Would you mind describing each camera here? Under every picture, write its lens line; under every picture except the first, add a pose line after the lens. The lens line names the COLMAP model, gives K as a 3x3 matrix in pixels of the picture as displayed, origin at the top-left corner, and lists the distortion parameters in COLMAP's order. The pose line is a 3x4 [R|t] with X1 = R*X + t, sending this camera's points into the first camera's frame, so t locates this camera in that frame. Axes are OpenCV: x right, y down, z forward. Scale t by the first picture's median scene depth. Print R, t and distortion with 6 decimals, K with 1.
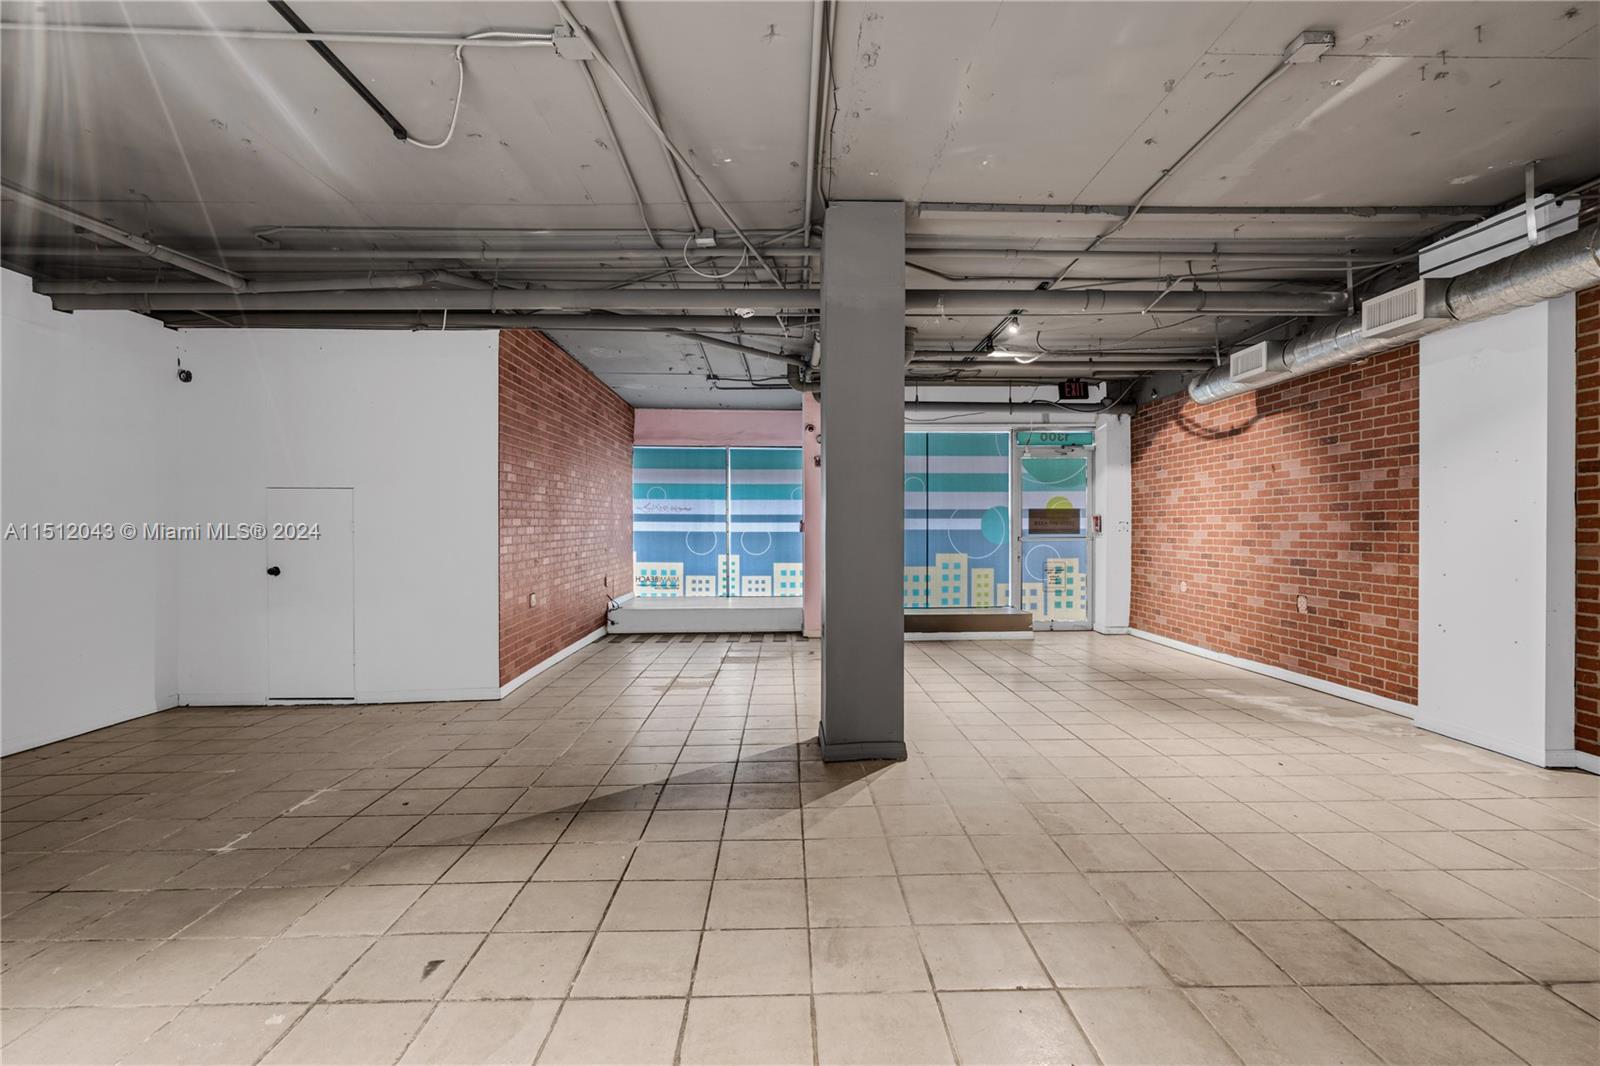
lens RADIAL K [[743.5, 0, 800.0], [0, 743.5, 533.0], [0, 0, 1]] dist [-0.000068, 0.000712]
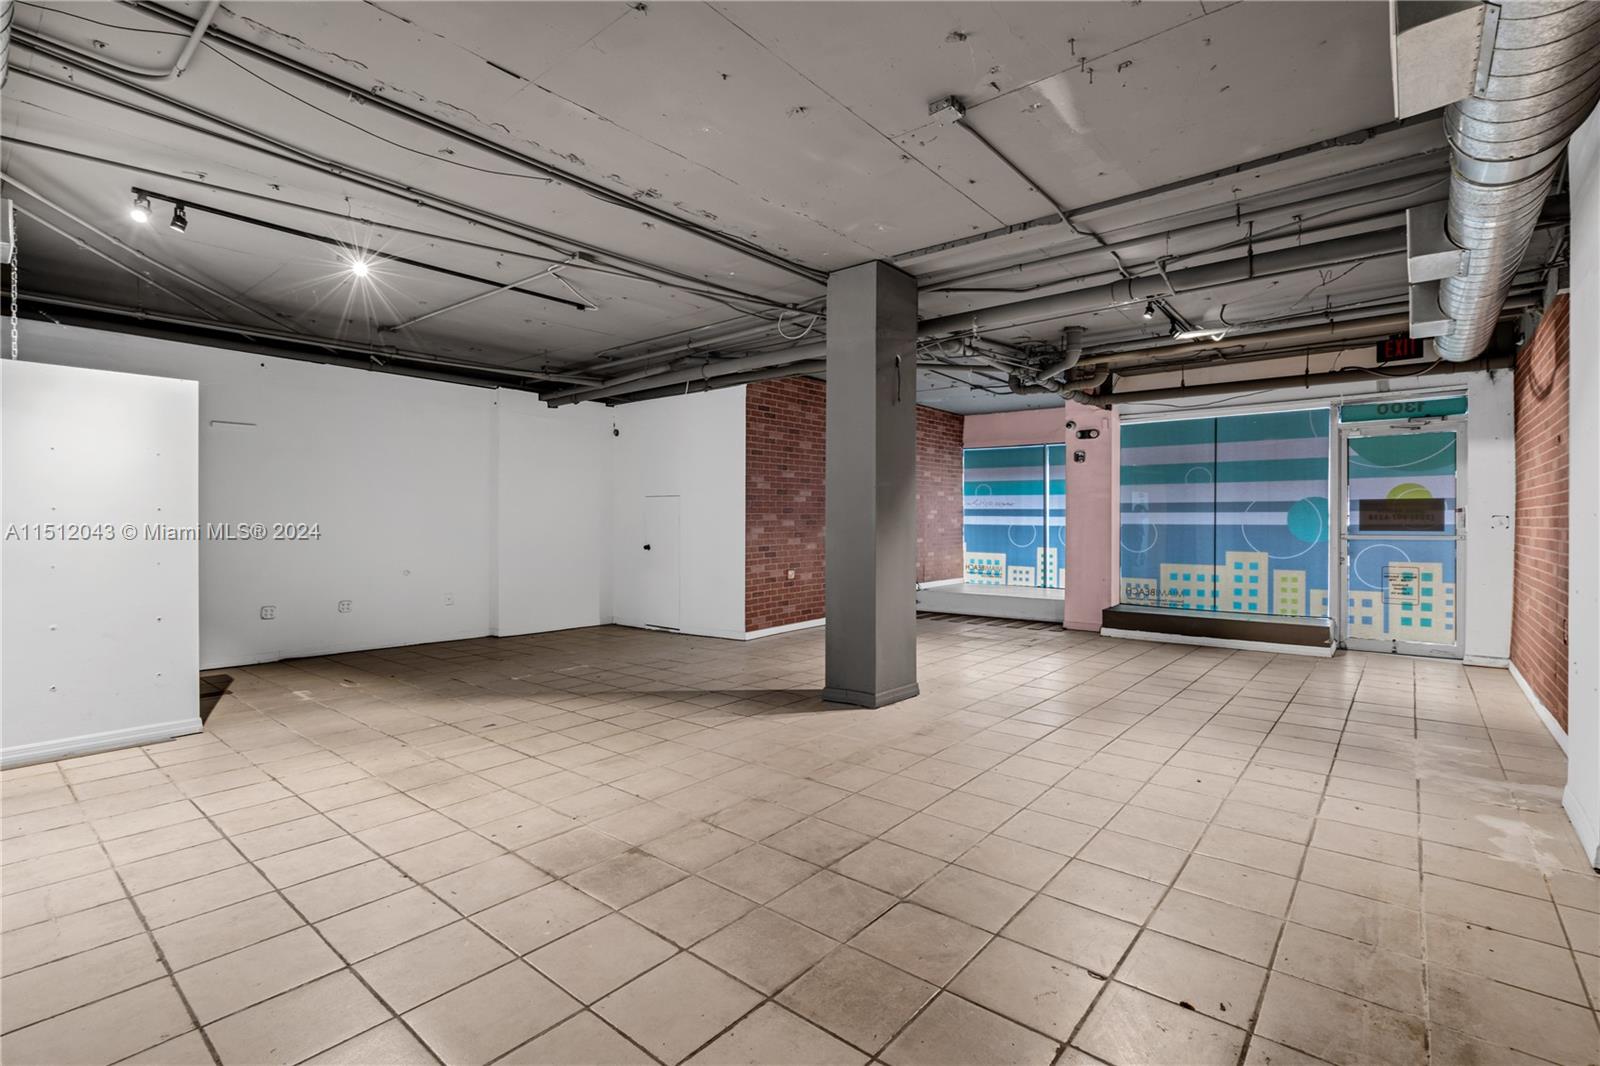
lens RADIAL K [[735.3, 0, 803.0], [0, 735.3, 524.8], [0, 0, 1]] dist [0.001415, 0.000713]
pose [[0.755344, 0.006136, -0.655300, 0.378537], [-0.007204, 0.999973, 0.001060, -0.001532], [0.655289, 0.003920, 0.755368, -0.003903]]
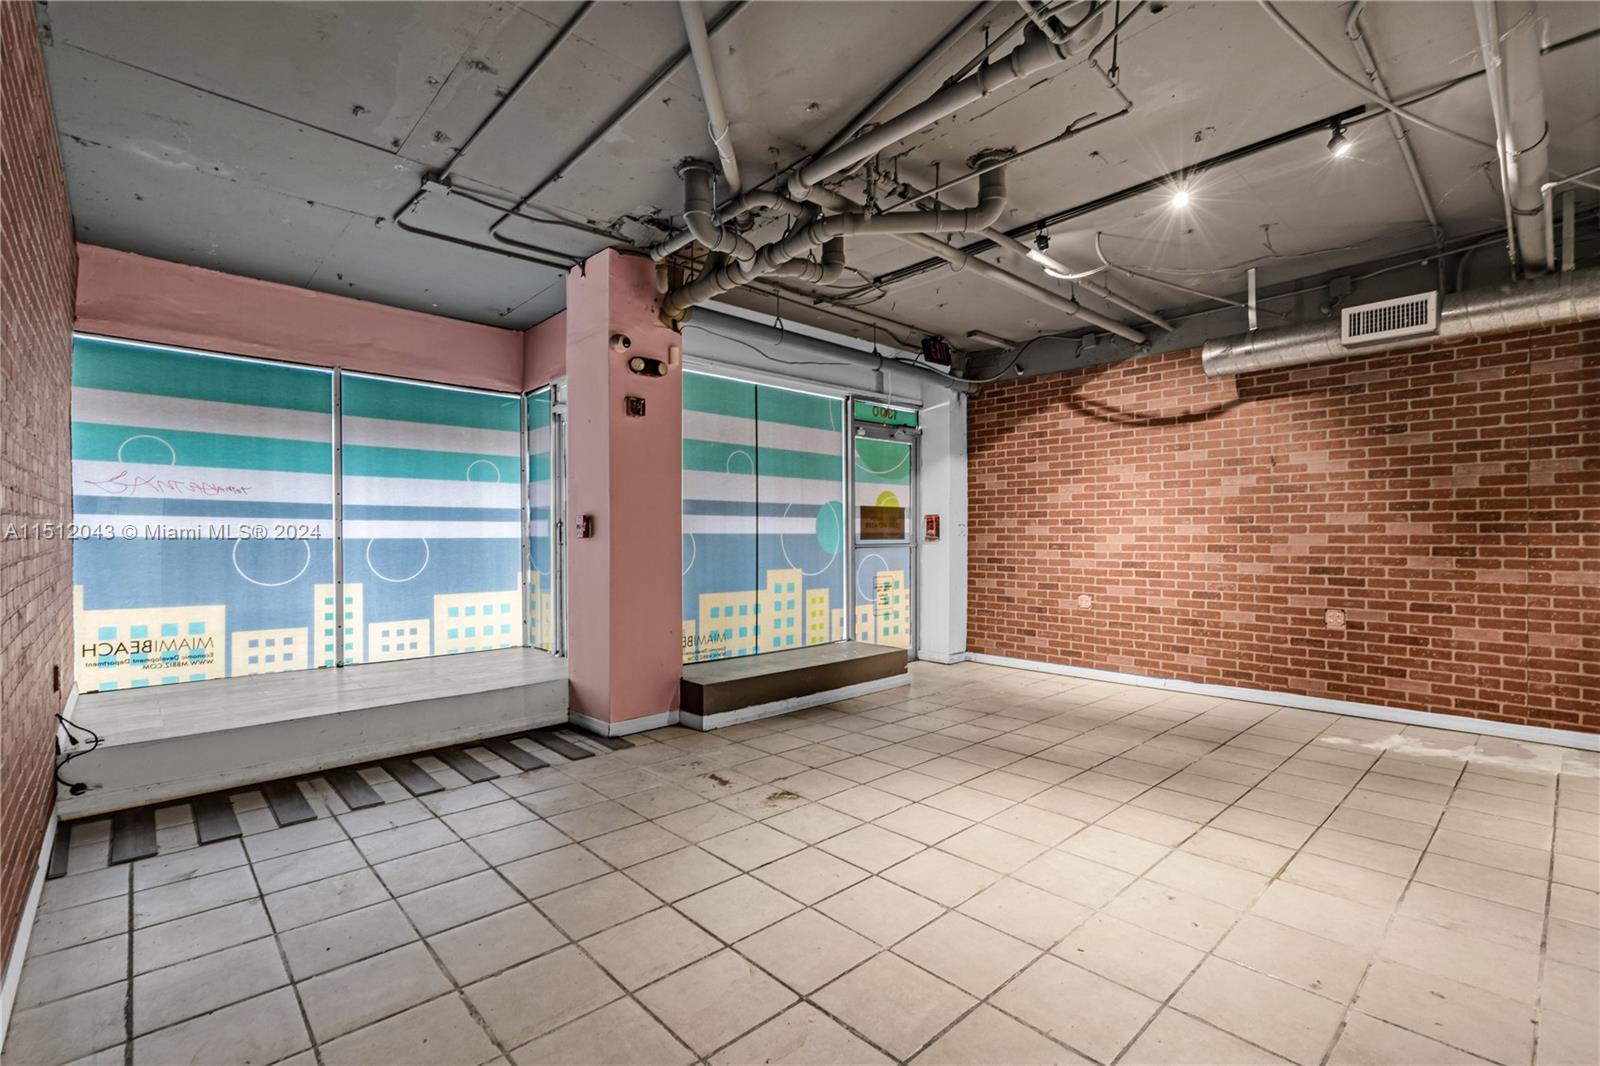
lens RADIAL K [[729.1, 0, 803.5], [0, 729.1, 538.8], [0, 0, 1]] dist [-0.003613, 0.000214]
pose [[0.748684, -0.002930, 0.662920, -0.220277], [0.004055, 0.999992, -0.000160, 0.000347], [-0.662914, 0.002808, 0.748690, 0.496388]]
